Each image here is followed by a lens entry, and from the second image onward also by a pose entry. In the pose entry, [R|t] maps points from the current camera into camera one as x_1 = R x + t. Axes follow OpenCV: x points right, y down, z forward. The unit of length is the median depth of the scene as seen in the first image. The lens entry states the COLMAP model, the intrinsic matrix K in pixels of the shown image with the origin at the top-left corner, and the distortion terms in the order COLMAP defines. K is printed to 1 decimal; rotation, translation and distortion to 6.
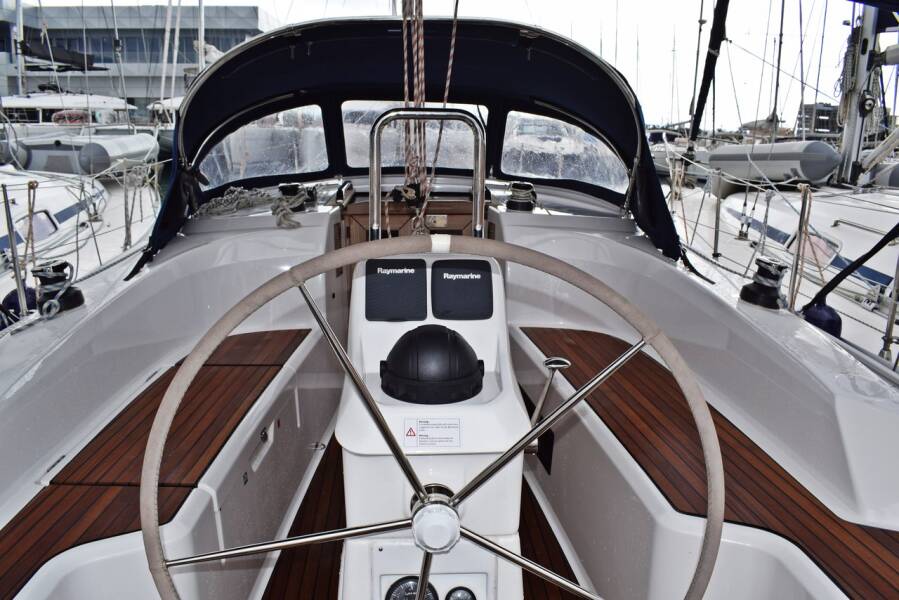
lens RADIAL K [[730.5, 0, 449.5], [0, 730.5, 300.0], [0, 0, 1]] dist [-0.043788, 0.005584]
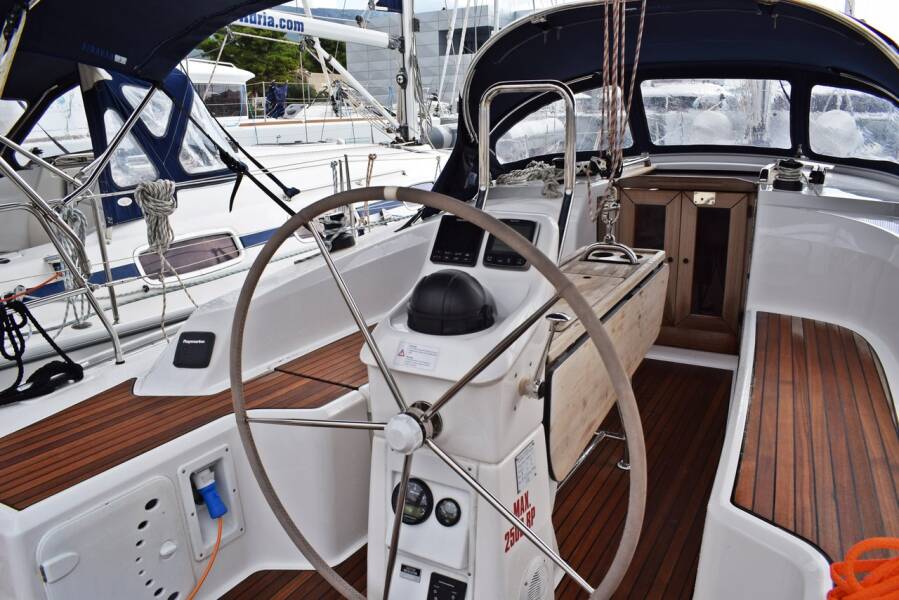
lens RADIAL K [[700.5, 0, 449.5], [0, 700.5, 300.0], [0, 0, 1]] dist [-0.093627, 0.008674]
pose [[0.837051, 0.111423, -0.535659, 0.258153], [-0.094946, 0.993771, 0.058347, 0.008822], [0.538823, 0.002019, 0.842416, 0.033719]]
